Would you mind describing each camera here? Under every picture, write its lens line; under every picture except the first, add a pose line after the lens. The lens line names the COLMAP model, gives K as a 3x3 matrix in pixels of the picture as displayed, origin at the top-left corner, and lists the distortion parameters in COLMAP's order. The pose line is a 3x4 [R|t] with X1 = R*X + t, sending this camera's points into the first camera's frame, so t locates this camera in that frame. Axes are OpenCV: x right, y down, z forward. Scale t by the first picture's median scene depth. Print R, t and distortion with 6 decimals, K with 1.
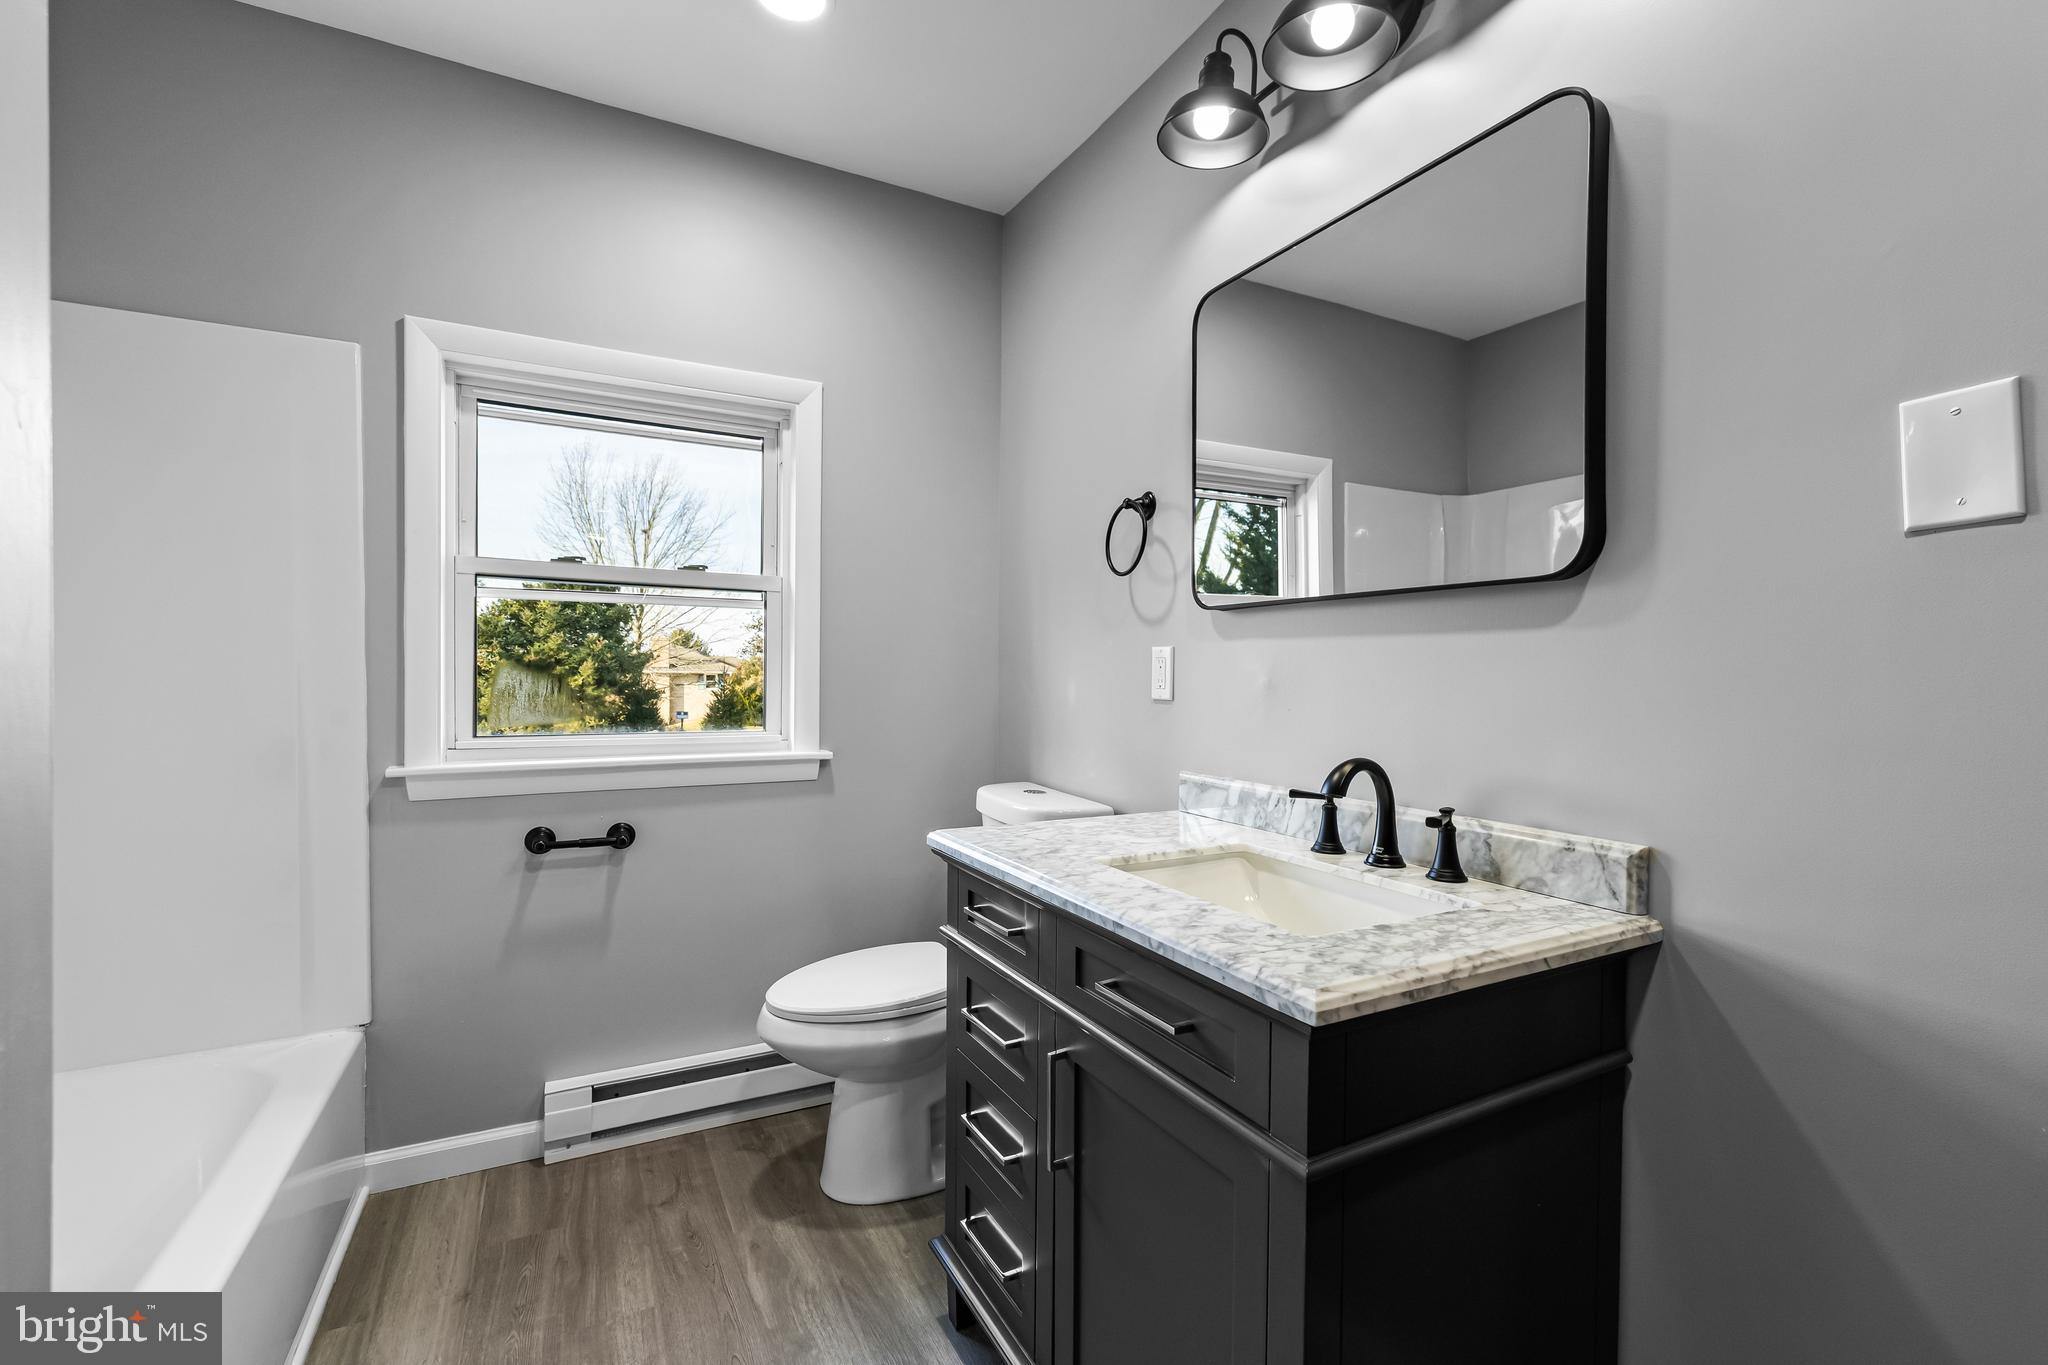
lens RADIAL K [[872.0, 0, 1028.4], [0, 872.0, 690.9], [0, 0, 1]] dist [0.002882, -0.000520]
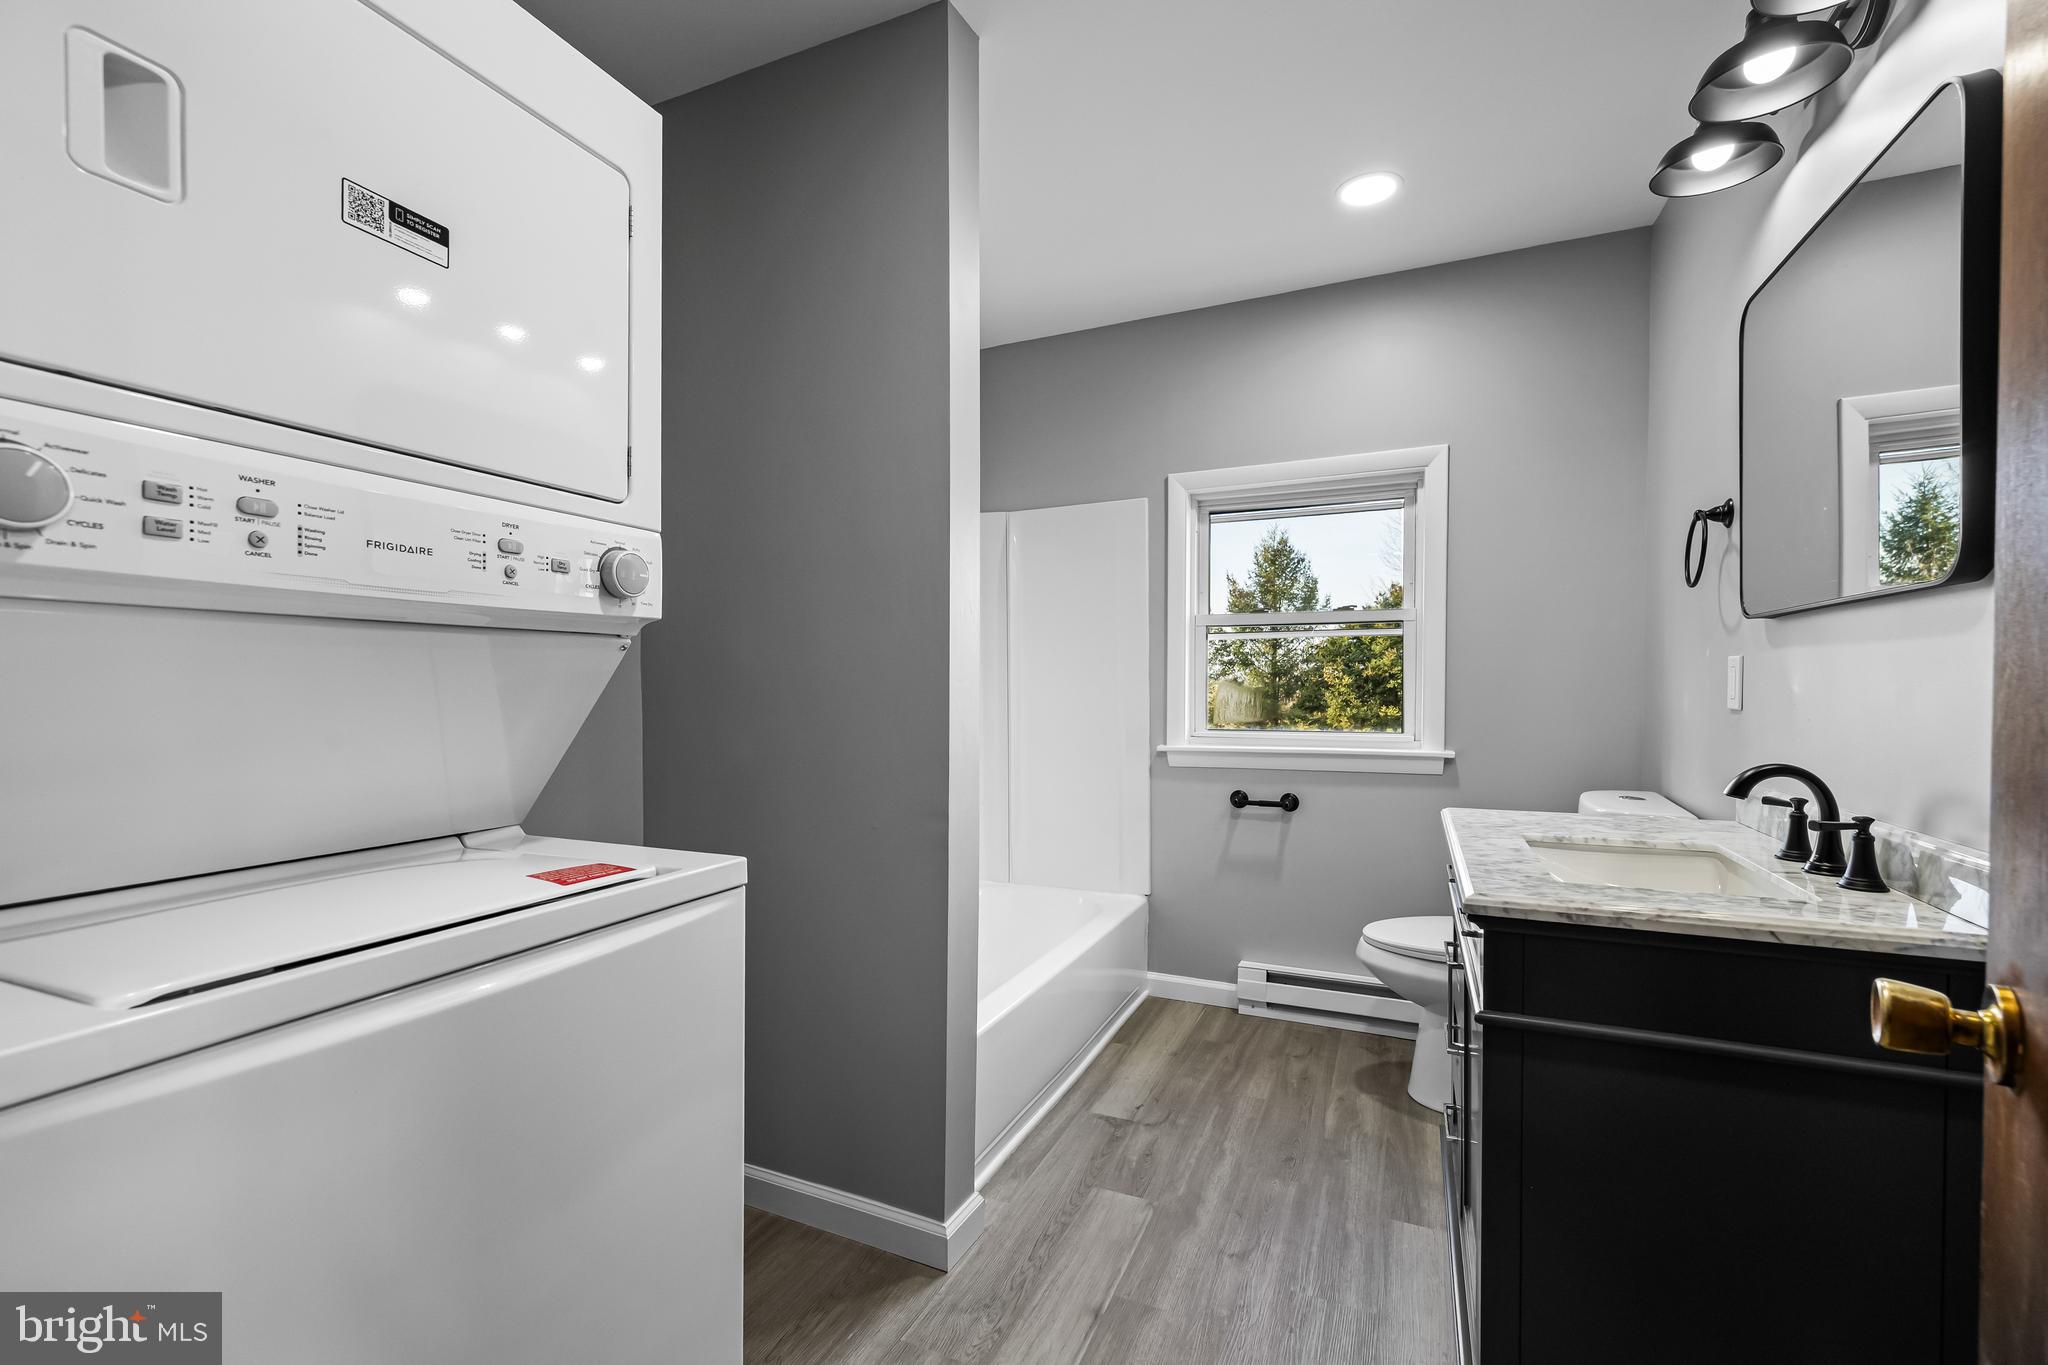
lens RADIAL K [[872.0, 0, 1032.9], [0, 872.0, 690.6], [0, 0, 1]] dist [0.002882, -0.000520]
pose [[0.618696, -0.006438, -0.785604, 0.438551], [-0.005468, 0.999907, -0.012501, 0.004946], [0.785611, 0.012030, 0.618603, -0.232254]]
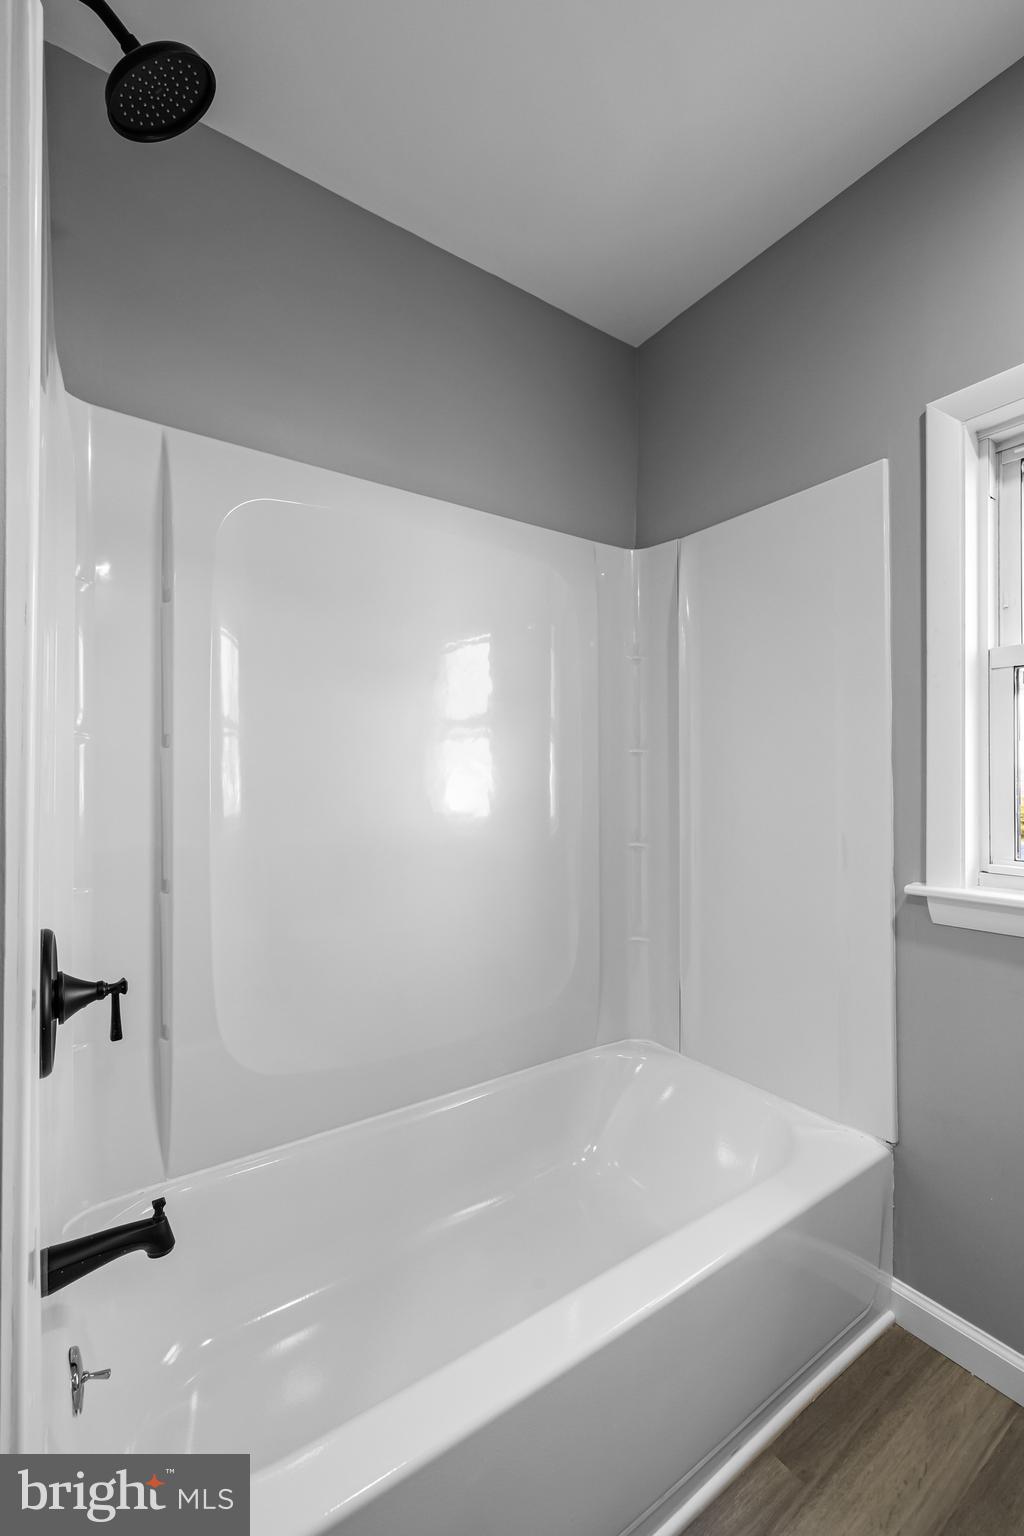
lens RADIAL K [[654.0, 0, 509.3], [0, 654.0, 767.0], [0, 0, 1]] dist [0.002882, -0.000520]
pose [[0.112190, -0.017515, -0.993532, -0.068084], [-0.006950, 0.999806, -0.018411, -0.023561], [0.993662, 0.008970, 0.112047, 0.482068]]
